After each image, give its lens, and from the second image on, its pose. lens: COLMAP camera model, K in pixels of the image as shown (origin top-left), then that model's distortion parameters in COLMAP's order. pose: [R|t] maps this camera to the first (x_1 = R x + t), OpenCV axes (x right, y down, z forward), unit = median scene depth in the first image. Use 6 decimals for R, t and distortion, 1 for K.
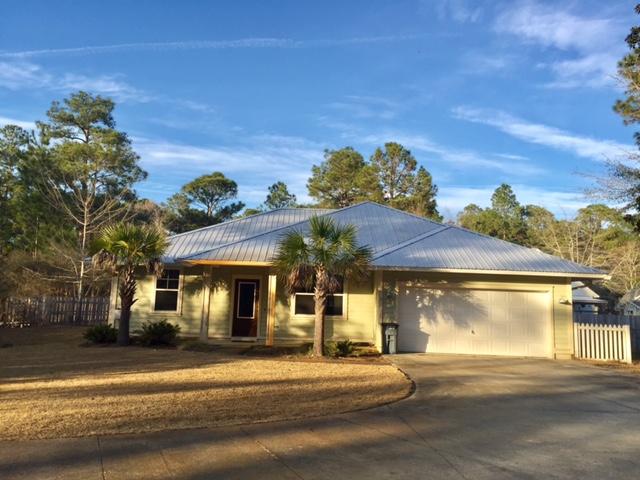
lens RADIAL K [[523.2, 0, 320.0], [0, 523.2, 240.0], [0, 0, 1]] dist [-0.000860, -0.000064]
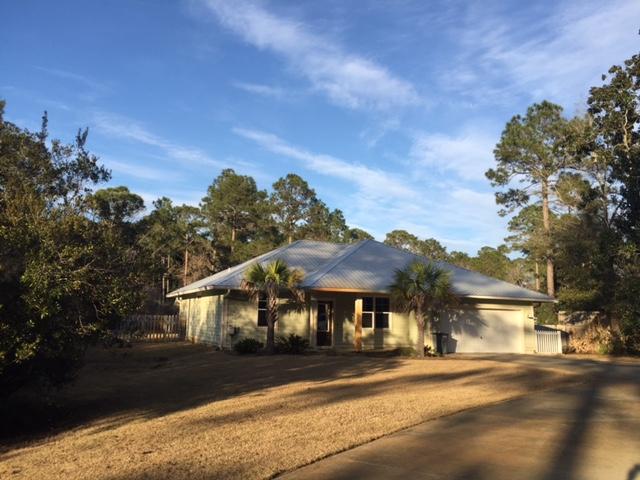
lens RADIAL K [[523.2, 0, 320.0], [0, 523.2, 240.0], [0, 0, 1]] dist [-0.000860, -0.000064]
pose [[0.920682, 0.045701, 0.387628, -0.653526], [-0.037811, 0.998894, -0.027961, -0.039608], [-0.388477, 0.011087, 0.921392, -0.178356]]
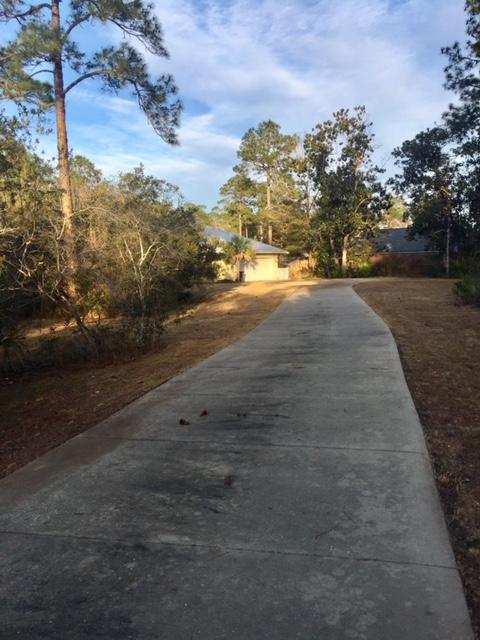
lens RADIAL K [[523.2, 0, 240.0], [0, 523.2, 320.0], [0, 0, 1]] dist [-0.000860, -0.000064]
pose [[0.656011, -0.129659, 0.743531, -1.731590], [-0.037143, 0.978394, 0.203386, -0.138896], [-0.753837, -0.161040, 0.637021, -0.721883]]
